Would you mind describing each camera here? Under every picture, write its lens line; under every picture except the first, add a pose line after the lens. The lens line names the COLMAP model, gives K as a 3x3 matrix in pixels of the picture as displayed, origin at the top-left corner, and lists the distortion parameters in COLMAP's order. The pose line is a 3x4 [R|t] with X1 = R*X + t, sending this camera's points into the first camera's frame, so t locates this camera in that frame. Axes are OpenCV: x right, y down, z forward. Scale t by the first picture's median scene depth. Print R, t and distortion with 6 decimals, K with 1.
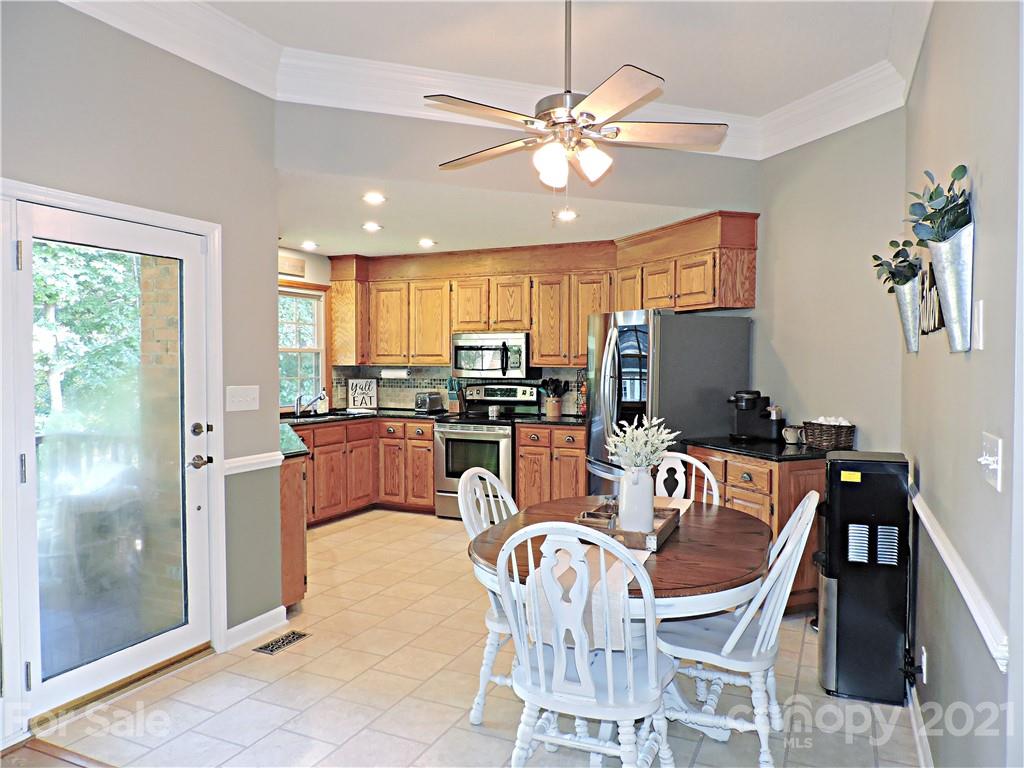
lens RADIAL K [[724.7, 0, 512.0], [0, 724.7, 384.0], [0, 0, 1]] dist [-0.026528, 0.003063]
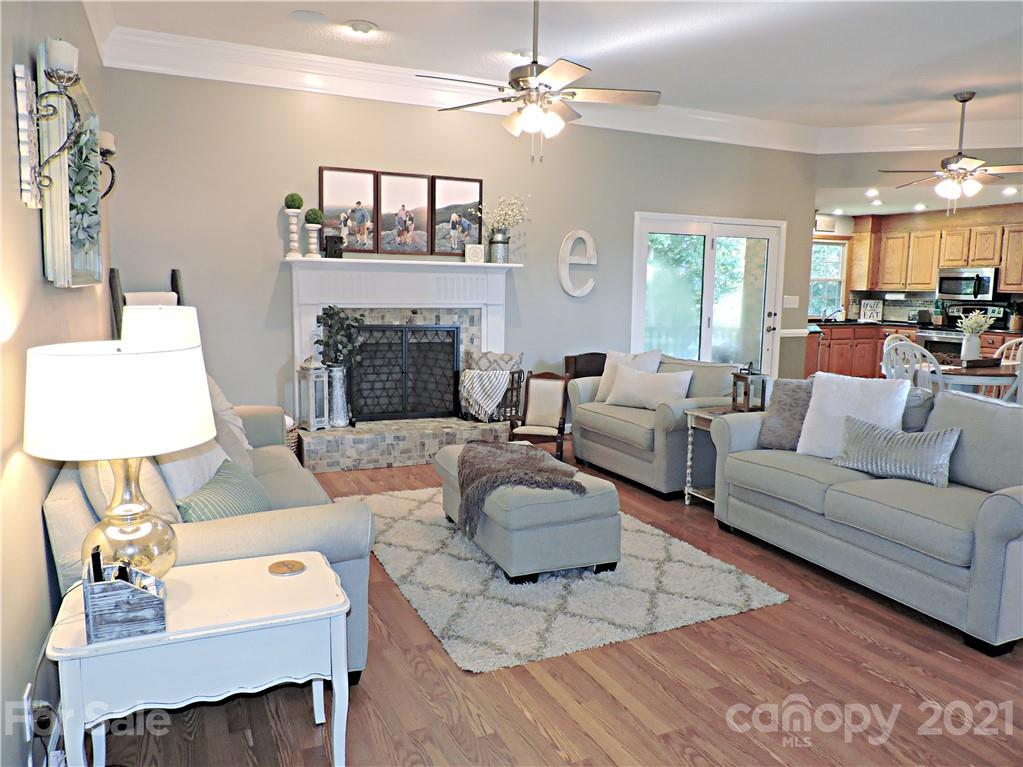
lens RADIAL K [[740.2, 0, 511.5], [0, 740.2, 383.5], [0, 0, 1]] dist [-0.011805, -0.000506]
pose [[0.758973, 0.091379, -0.644678, 0.233374], [-0.032264, 0.994165, 0.102933, 0.033330], [0.650322, -0.057323, 0.757493, -0.654608]]
